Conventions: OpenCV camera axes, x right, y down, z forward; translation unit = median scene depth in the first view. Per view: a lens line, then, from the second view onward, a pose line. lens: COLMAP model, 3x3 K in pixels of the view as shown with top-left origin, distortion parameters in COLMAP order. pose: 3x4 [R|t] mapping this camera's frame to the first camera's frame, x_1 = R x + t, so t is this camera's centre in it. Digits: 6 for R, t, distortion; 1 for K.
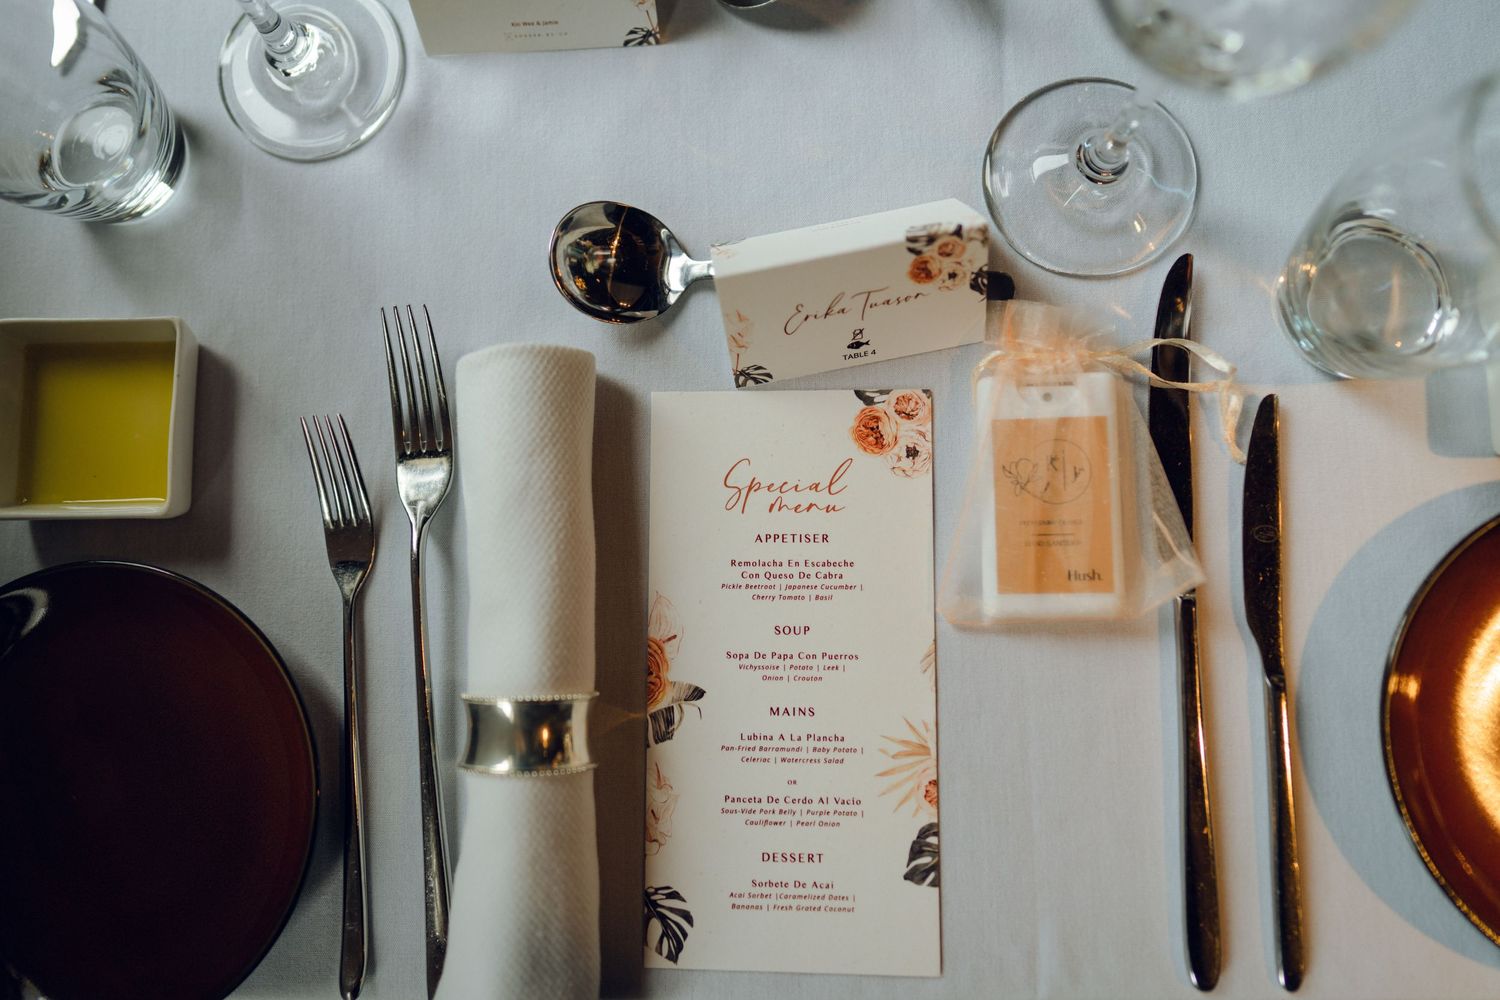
lens RADIAL K [[1071.0, 0, 729.2], [0, 1071.0, 499.4], [0, 0, 1]] dist [0.009924, 0.002404]
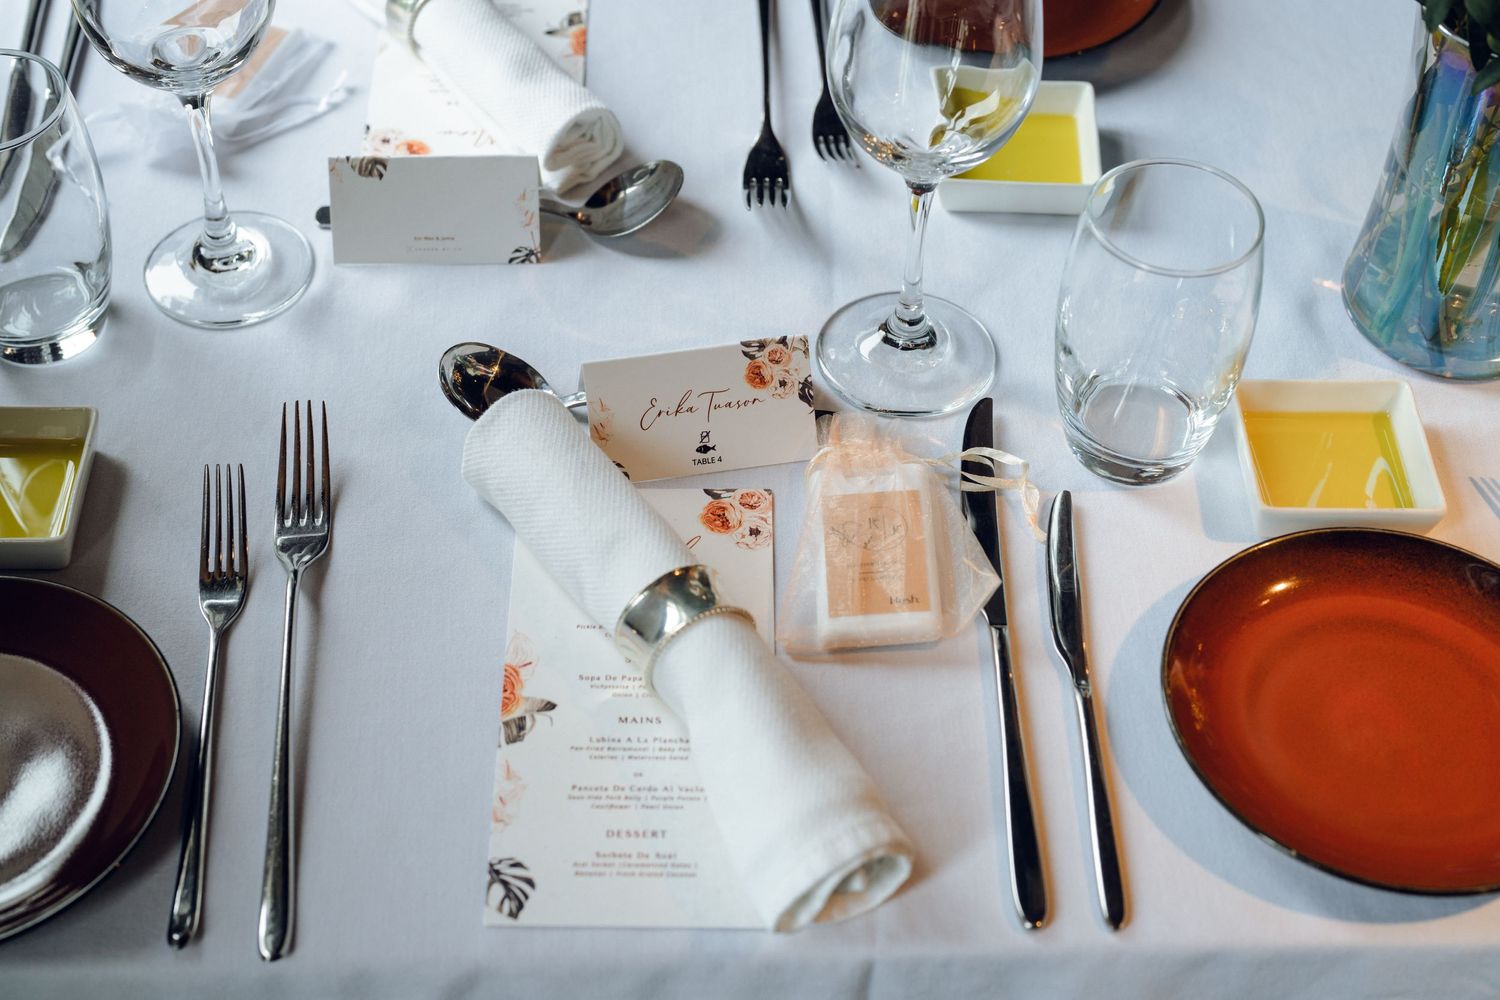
lens RADIAL K [[2137.4, 0, 752.9], [0, 2137.4, 517.9], [0, 0, 1]] dist [0.011318, -0.037051]
pose [[0.996835, 0.038589, 0.069499, 0.016339], [0.007323, 0.825981, -0.563651, 1.218224], [-0.079156, 0.562376, 0.823084, -0.840565]]
